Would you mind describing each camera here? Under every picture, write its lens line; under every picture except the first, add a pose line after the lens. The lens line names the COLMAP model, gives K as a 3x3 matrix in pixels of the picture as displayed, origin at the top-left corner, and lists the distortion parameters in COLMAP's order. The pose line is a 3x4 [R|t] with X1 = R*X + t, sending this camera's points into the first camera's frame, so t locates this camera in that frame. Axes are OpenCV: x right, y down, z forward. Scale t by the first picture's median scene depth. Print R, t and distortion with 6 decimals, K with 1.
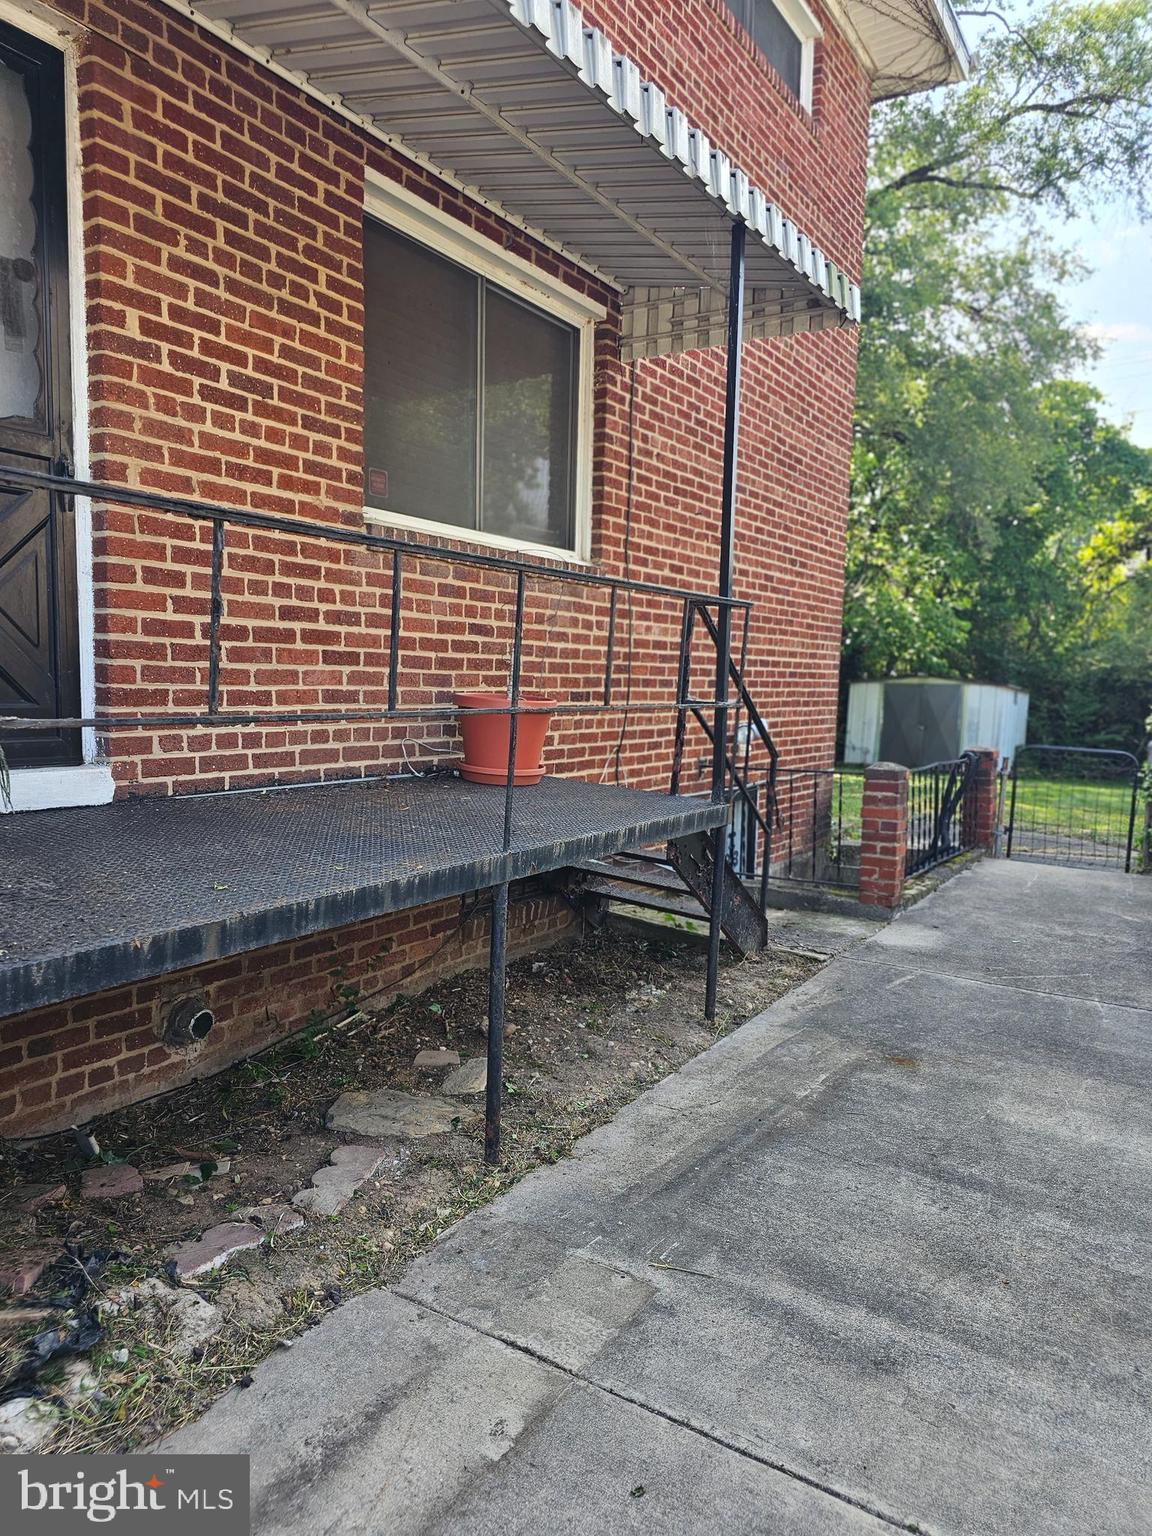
lens RADIAL K [[1026.5, 0, 566.1], [0, 1026.5, 772.1], [0, 0, 1]] dist [0.044510, -0.035268]
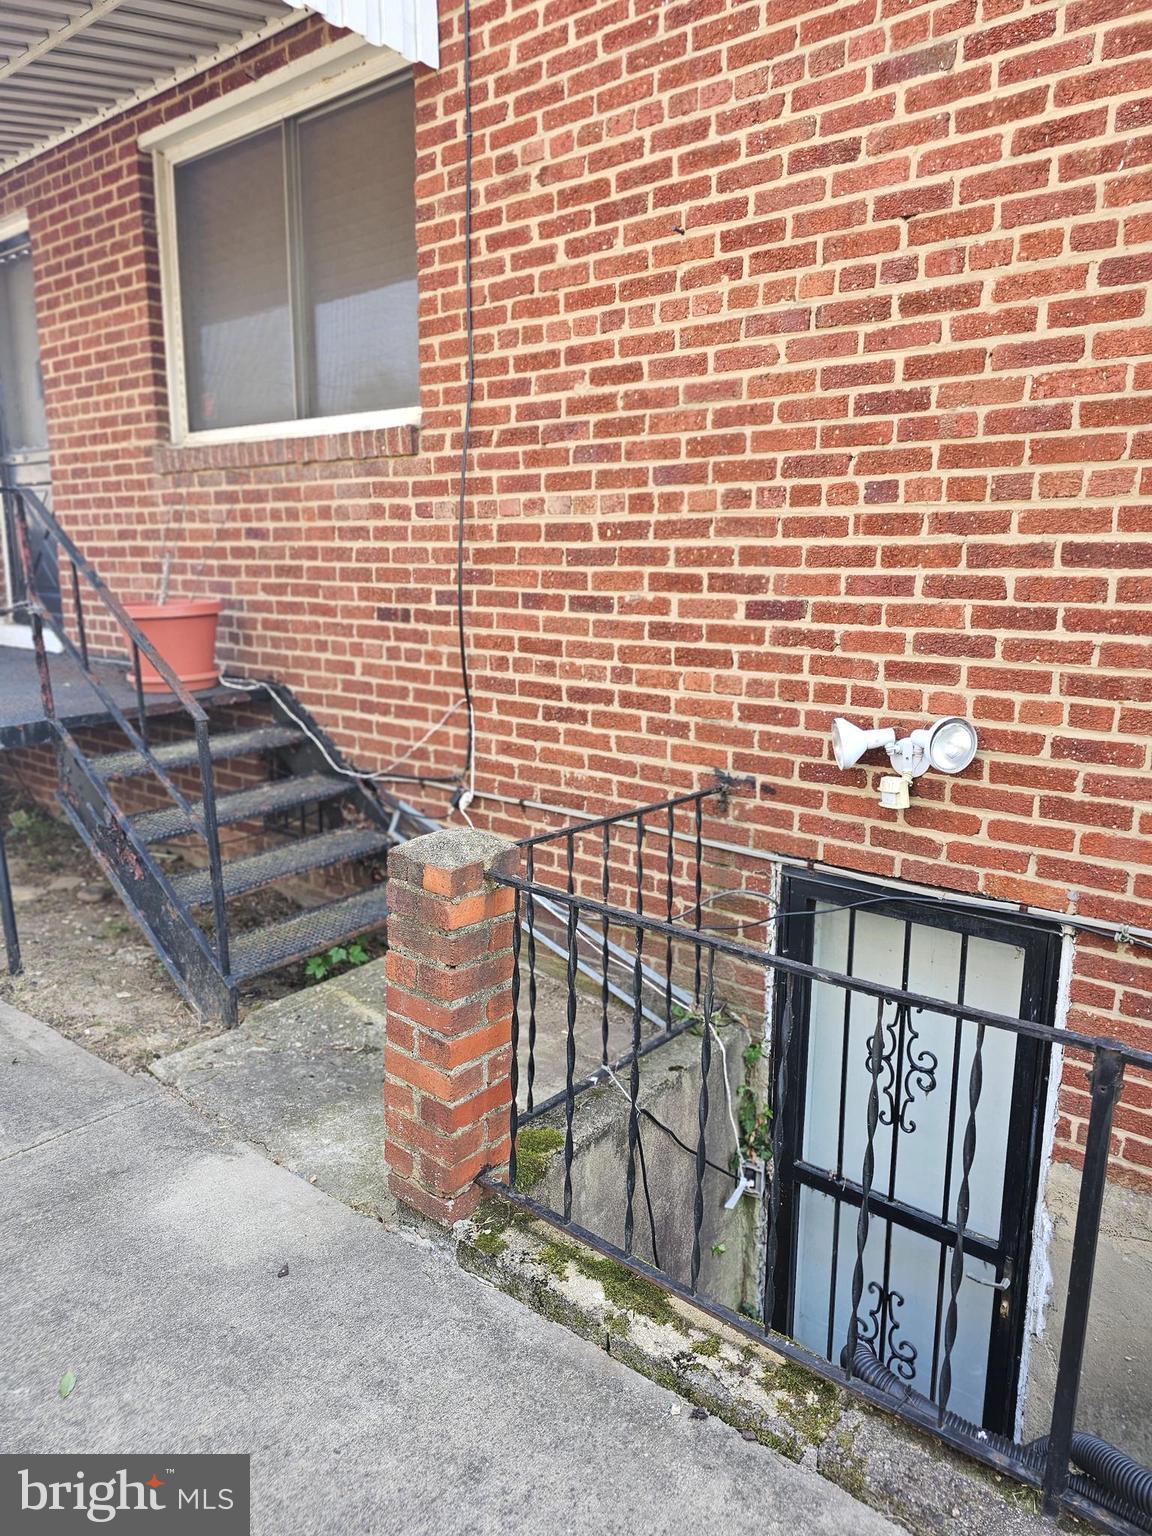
lens RADIAL K [[1026.5, 0, 563.2], [0, 1026.5, 768.3], [0, 0, 1]] dist [0.044510, -0.035268]
pose [[-0.106486, 0.168958, -0.979854, 0.750174], [-0.107047, 0.977782, 0.180234, -0.113930], [0.988535, 0.124083, -0.086034, 1.223357]]
